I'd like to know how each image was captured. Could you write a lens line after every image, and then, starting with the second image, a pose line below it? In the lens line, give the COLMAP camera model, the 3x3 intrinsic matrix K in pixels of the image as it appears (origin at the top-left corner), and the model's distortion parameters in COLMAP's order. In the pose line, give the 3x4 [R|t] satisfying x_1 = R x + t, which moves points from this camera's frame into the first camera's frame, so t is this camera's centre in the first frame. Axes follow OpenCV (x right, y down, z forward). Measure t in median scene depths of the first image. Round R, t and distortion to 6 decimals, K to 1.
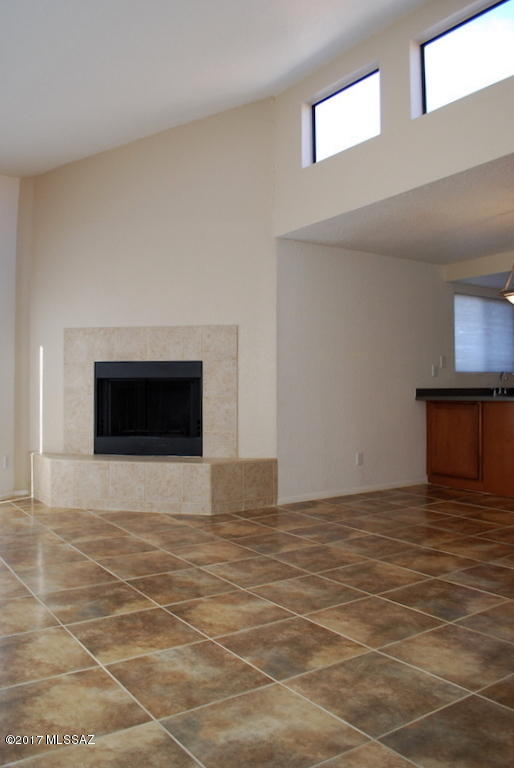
lens RADIAL K [[617.1, 0, 262.3], [0, 617.1, 375.8], [0, 0, 1]] dist [-0.079092, 0.007973]
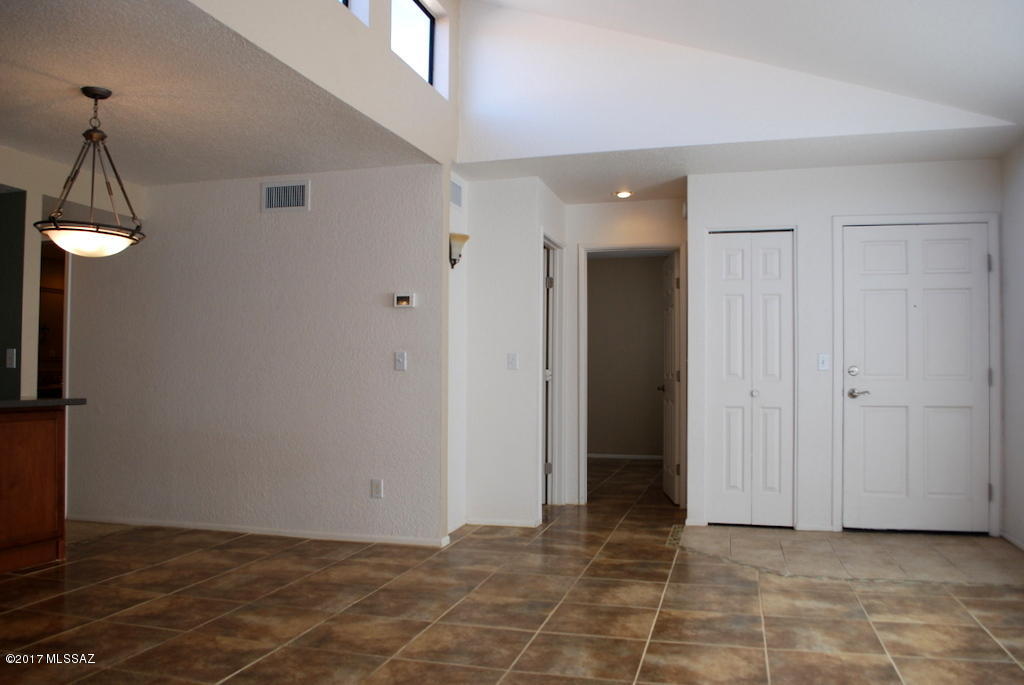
lens RADIAL K [[822.8, 0, 523.3], [0, 822.8, 345.7], [0, 0, 1]] dist [-0.079092, 0.007973]
pose [[-0.647547, 0.027924, 0.761514, -0.658926], [-0.015858, 0.998618, -0.050103, 0.017603], [-0.761860, -0.044520, -0.646210, 1.708192]]
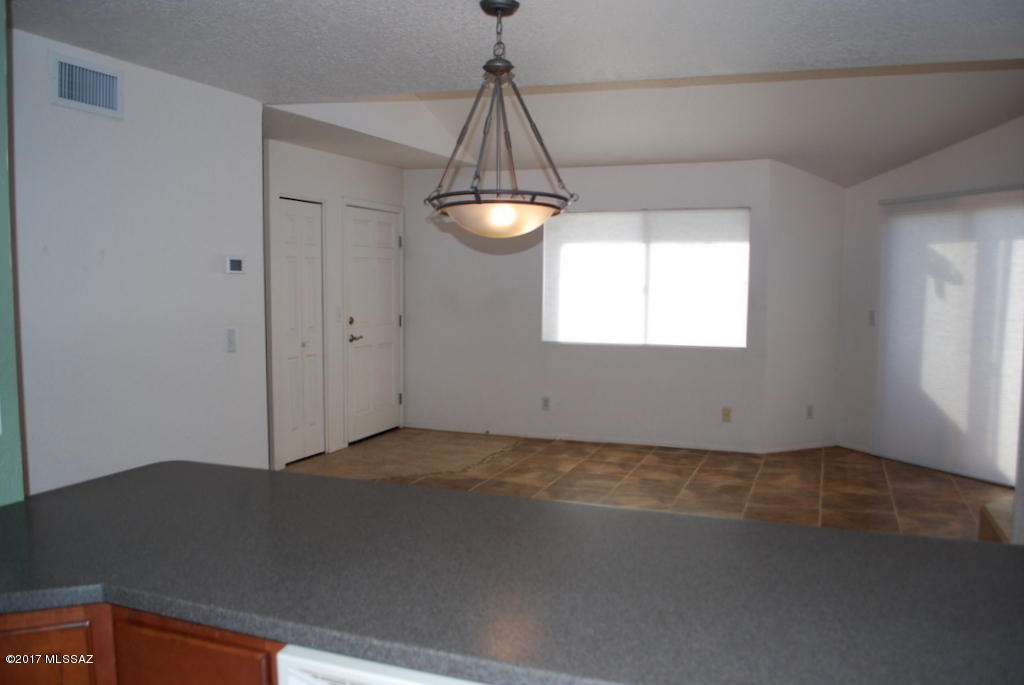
lens RADIAL K [[822.8, 0, 523.3], [0, 822.8, 345.7], [0, 0, 1]] dist [-0.079092, 0.007973]
pose [[-0.821753, 0.048672, -0.567761, 1.117274], [0.012886, 0.997678, 0.066877, -0.105126], [0.569698, 0.047640, -0.820472, 2.168613]]
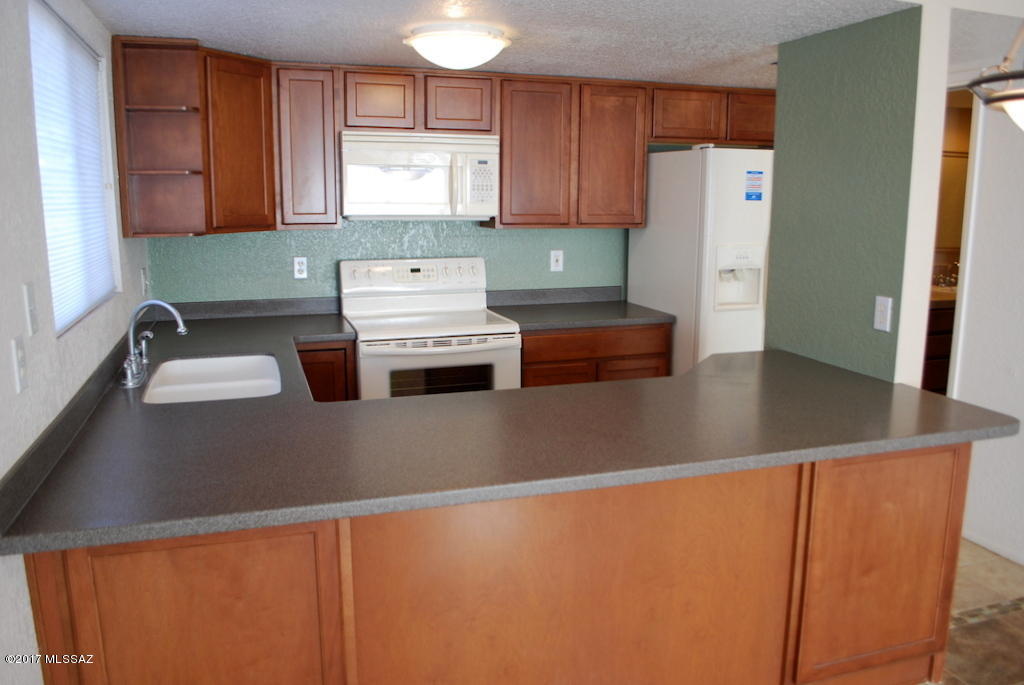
lens RADIAL K [[812.0, 0, 518.0], [0, 812.0, 345.7], [0, 0, 1]] dist [-0.082574, 0.016933]
pose [[0.276306, -0.169607, 0.945986, 0.175410], [-0.025171, 0.982690, 0.183540, -0.135676], [-0.960740, -0.074524, 0.267254, 1.618141]]
